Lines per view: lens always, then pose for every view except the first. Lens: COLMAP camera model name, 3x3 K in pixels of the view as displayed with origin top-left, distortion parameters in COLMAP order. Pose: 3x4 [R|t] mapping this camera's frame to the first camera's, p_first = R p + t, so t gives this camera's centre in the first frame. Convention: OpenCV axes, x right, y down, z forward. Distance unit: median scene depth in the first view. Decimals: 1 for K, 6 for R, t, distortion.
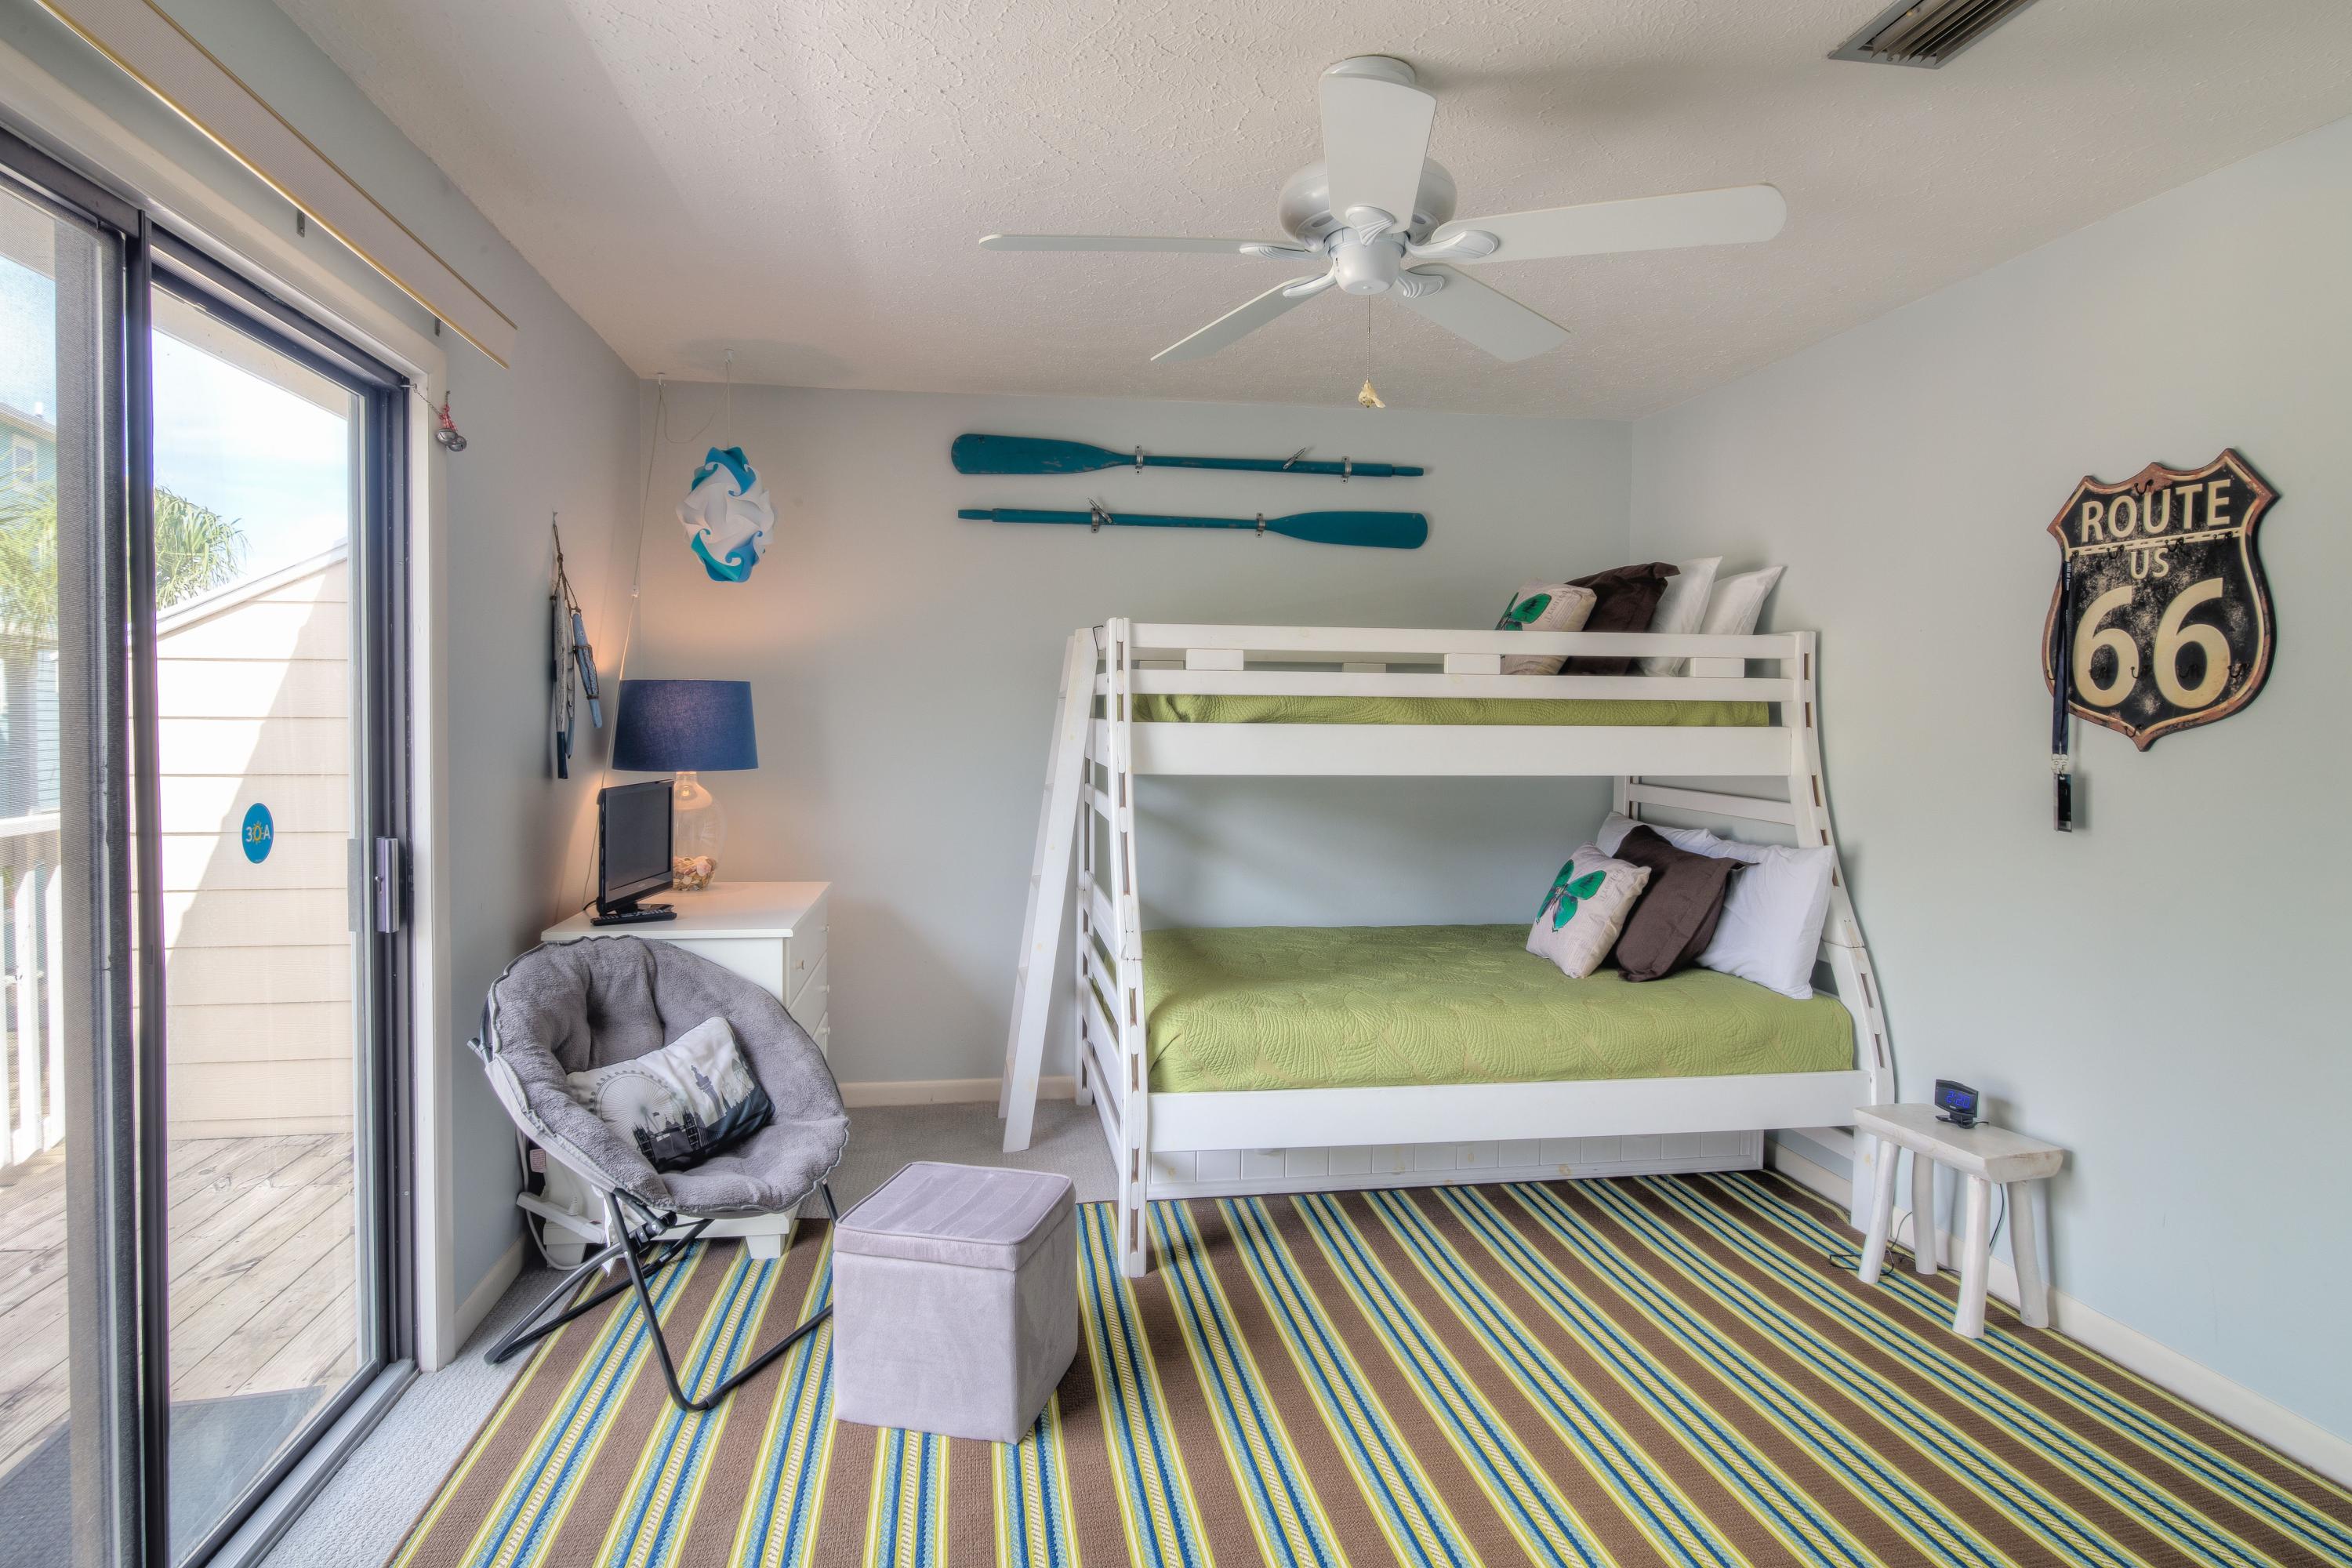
lens RADIAL K [[1370.0, 0, 1171.0], [0, 1370.0, 754.3], [0, 0, 1]] dist [-0.002537, -0.000476]
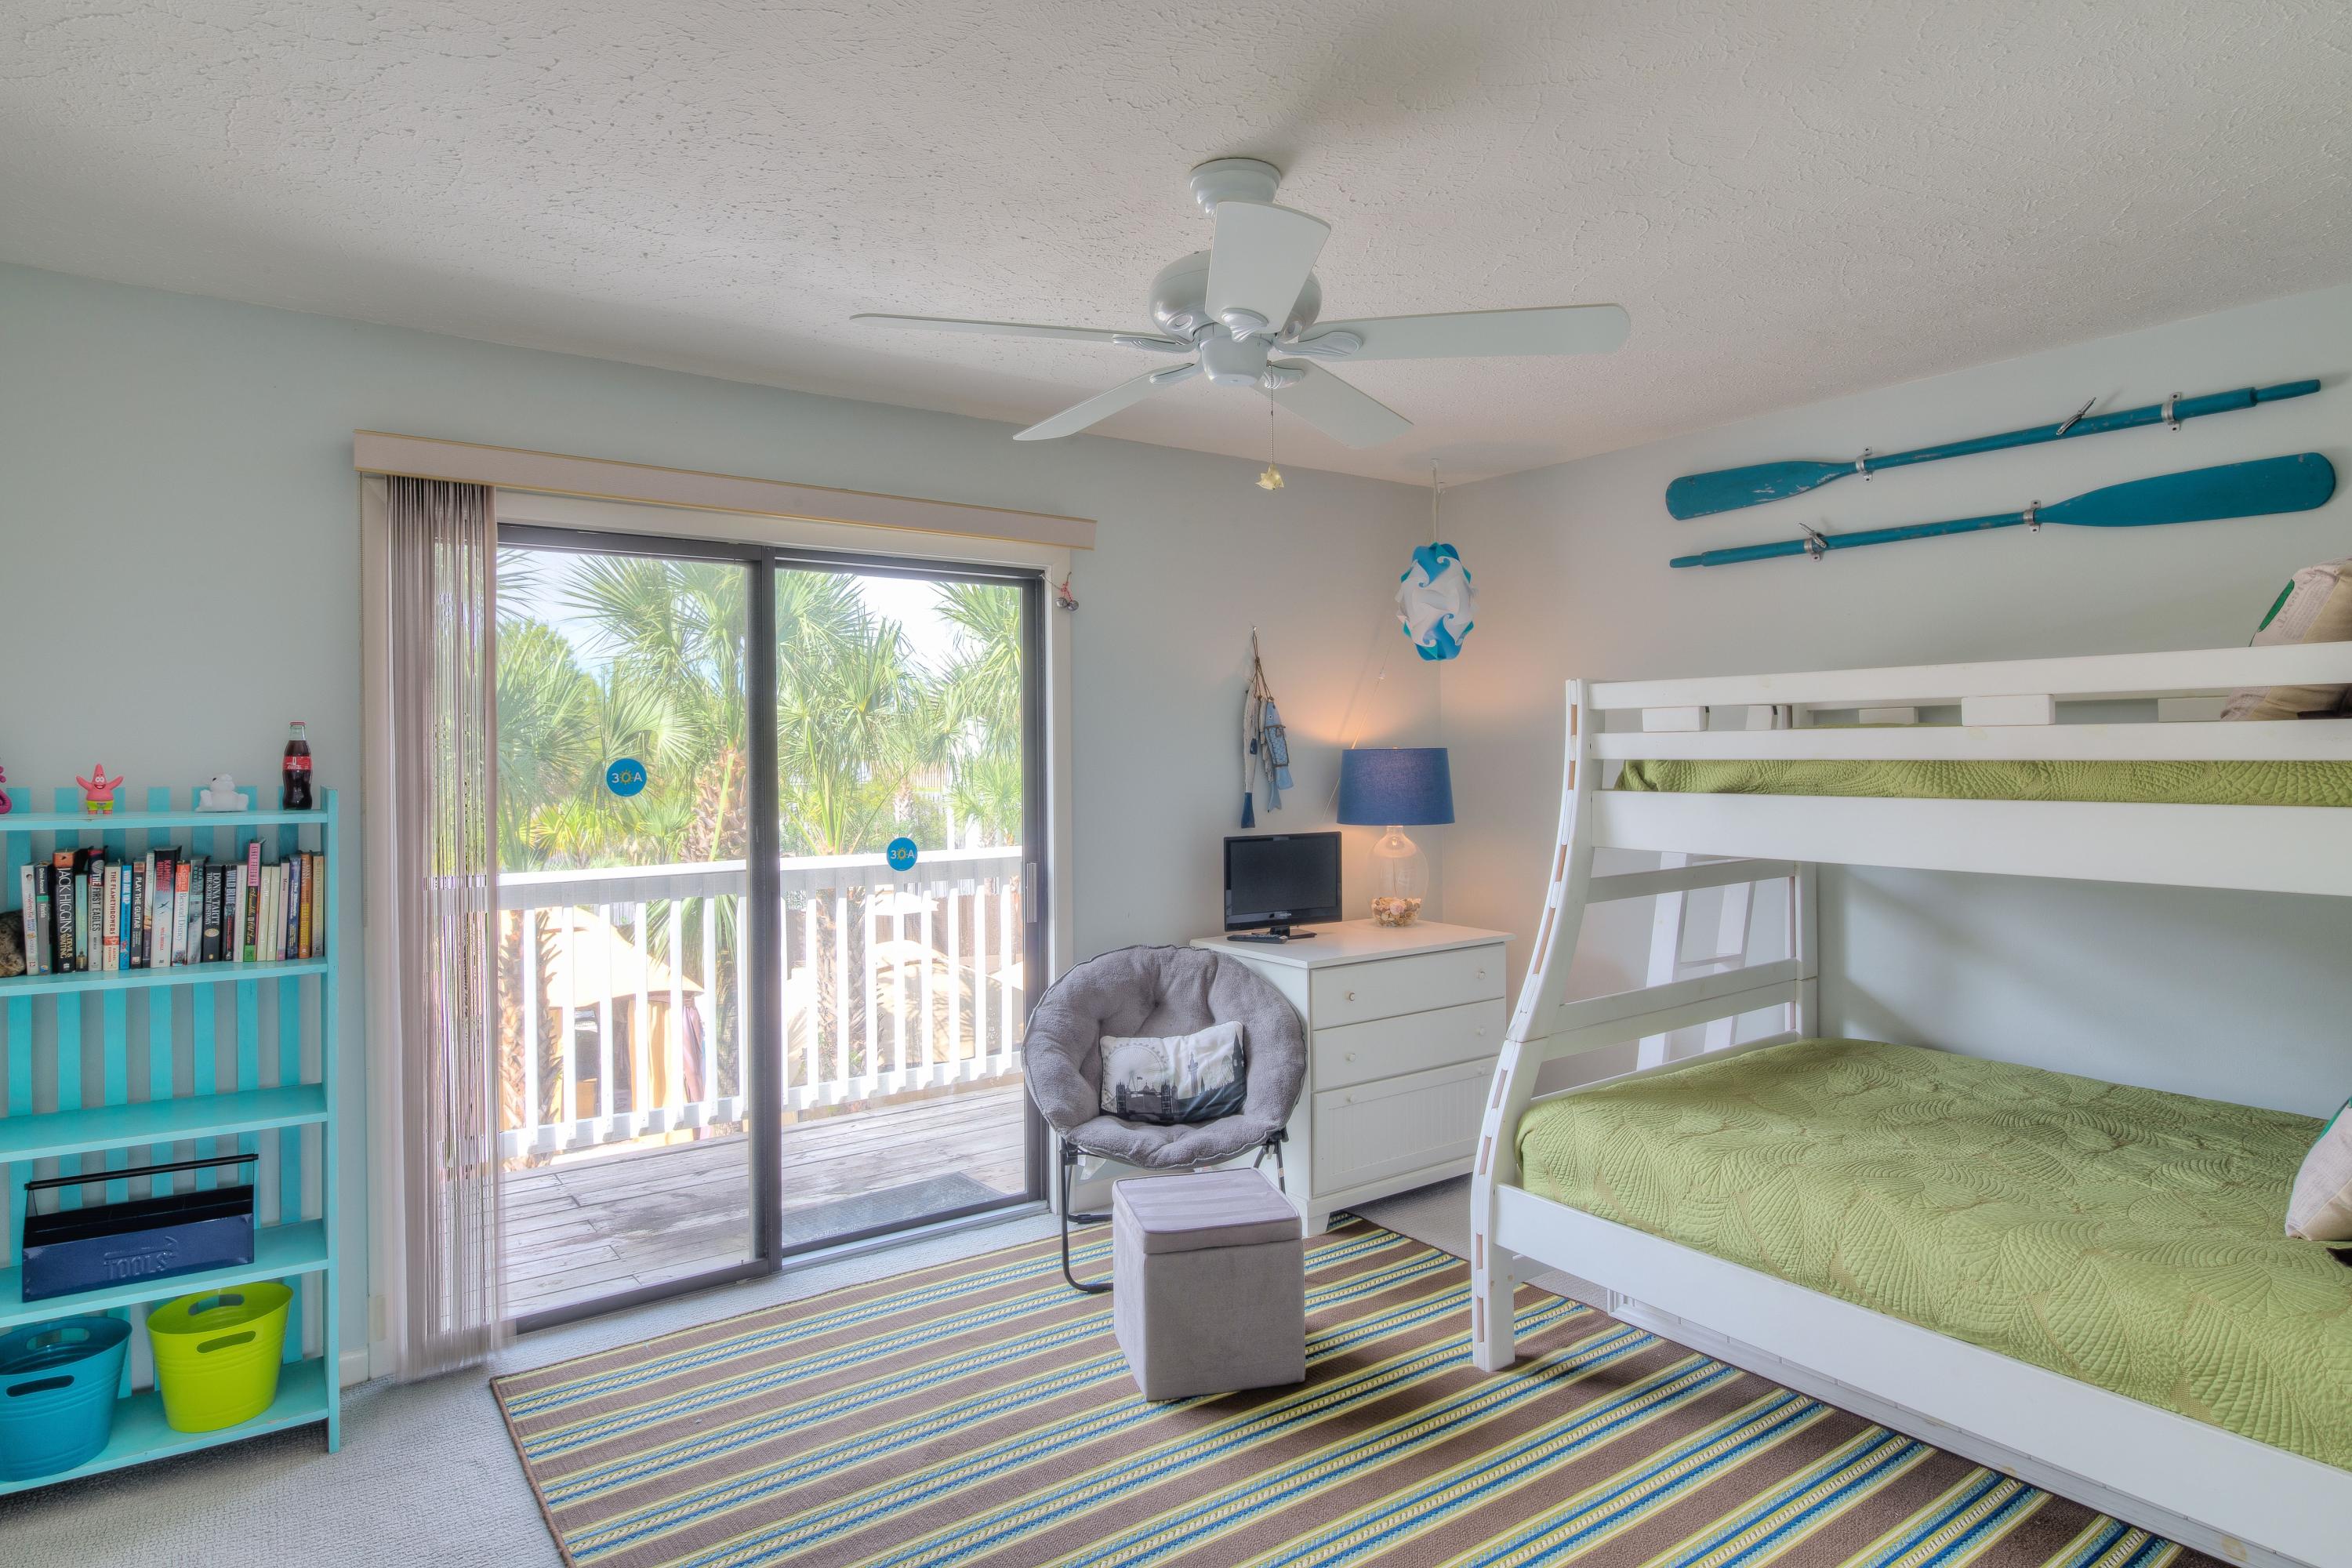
lens RADIAL K [[1370.0, 0, 1171.0], [0, 1370.0, 754.3], [0, 0, 1]] dist [-0.002537, -0.000476]
pose [[0.424145, -0.008179, -0.905557, 0.675188], [-0.011197, 0.999835, -0.014274, -0.030949], [0.905525, 0.016194, 0.423984, 0.344784]]
